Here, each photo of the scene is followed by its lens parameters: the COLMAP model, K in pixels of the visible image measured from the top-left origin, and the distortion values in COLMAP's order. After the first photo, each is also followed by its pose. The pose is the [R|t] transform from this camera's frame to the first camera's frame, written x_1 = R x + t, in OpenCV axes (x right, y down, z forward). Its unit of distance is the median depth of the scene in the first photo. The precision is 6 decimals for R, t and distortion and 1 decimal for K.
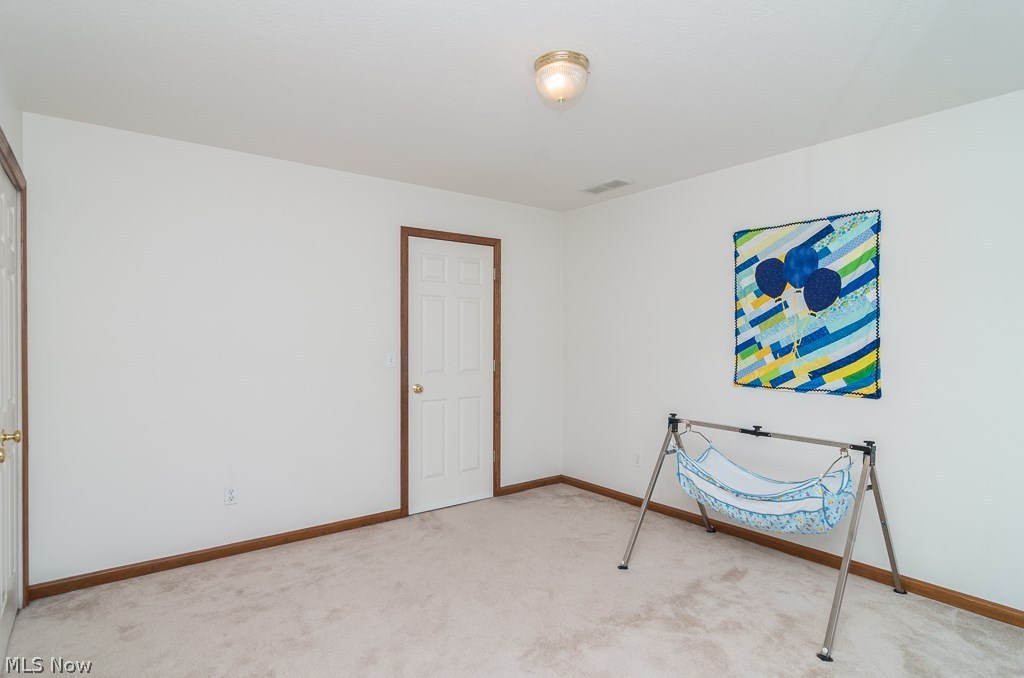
lens RADIAL K [[559.3, 0, 513.6], [0, 559.3, 337.1], [0, 0, 1]] dist [-0.002015, -0.001099]
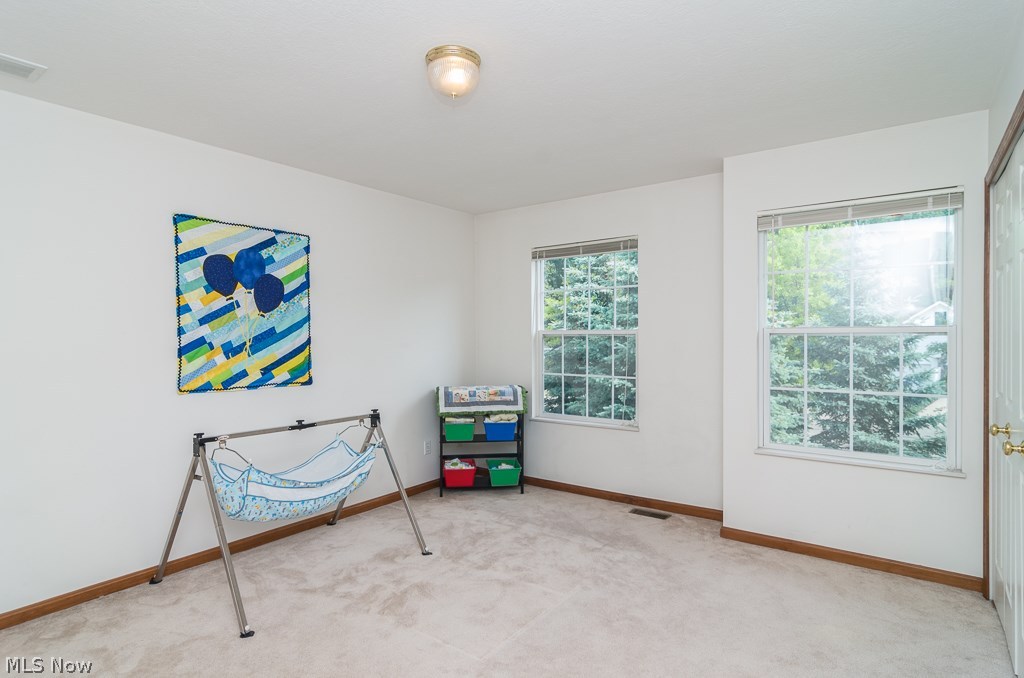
lens RADIAL K [[559.3, 0, 513.6], [0, 559.3, 337.1], [0, 0, 1]] dist [-0.002015, -0.001099]
pose [[-0.303316, 0.000561, 0.952890, -0.629176], [0.009037, 0.999957, 0.002288, 0.003329], [-0.952847, 0.009305, -0.303308, 0.849533]]
